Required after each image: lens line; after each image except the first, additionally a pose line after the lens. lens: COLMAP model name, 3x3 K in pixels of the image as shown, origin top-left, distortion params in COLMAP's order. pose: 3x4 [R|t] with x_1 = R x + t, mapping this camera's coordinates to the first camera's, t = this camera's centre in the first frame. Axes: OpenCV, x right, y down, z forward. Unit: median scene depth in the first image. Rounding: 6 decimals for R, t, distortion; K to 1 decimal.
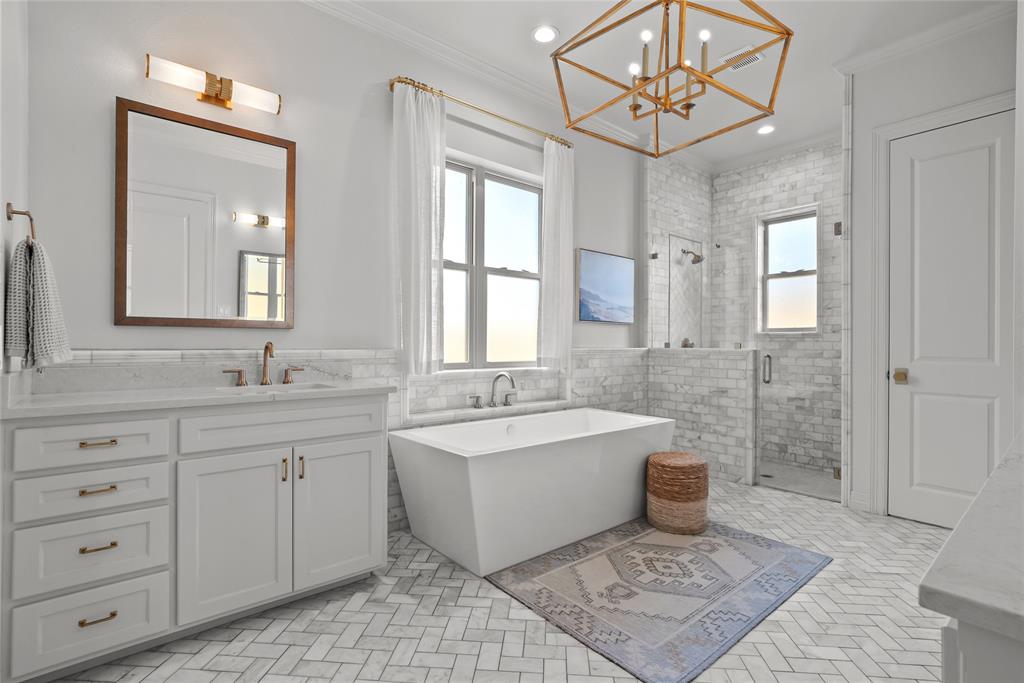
lens RADIAL K [[482.1, 0, 513.3], [0, 482.1, 342.2], [0, 0, 1]] dist [-0.013053, 0.005371]
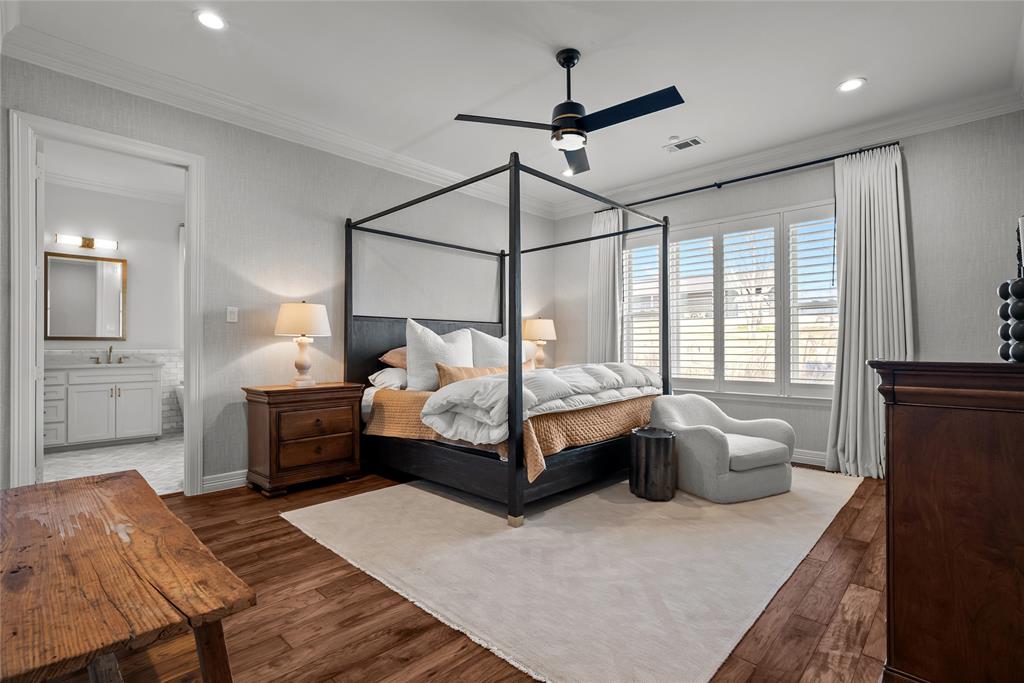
lens RADIAL K [[482.1, 0, 511.5], [0, 482.1, 342.8], [0, 0, 1]] dist [-0.013053, 0.005371]
pose [[0.993885, -0.005307, 0.110296, 1.262292], [0.005716, 0.999978, -0.003392, 0.002534], [-0.110275, 0.004002, 0.993893, -1.667601]]
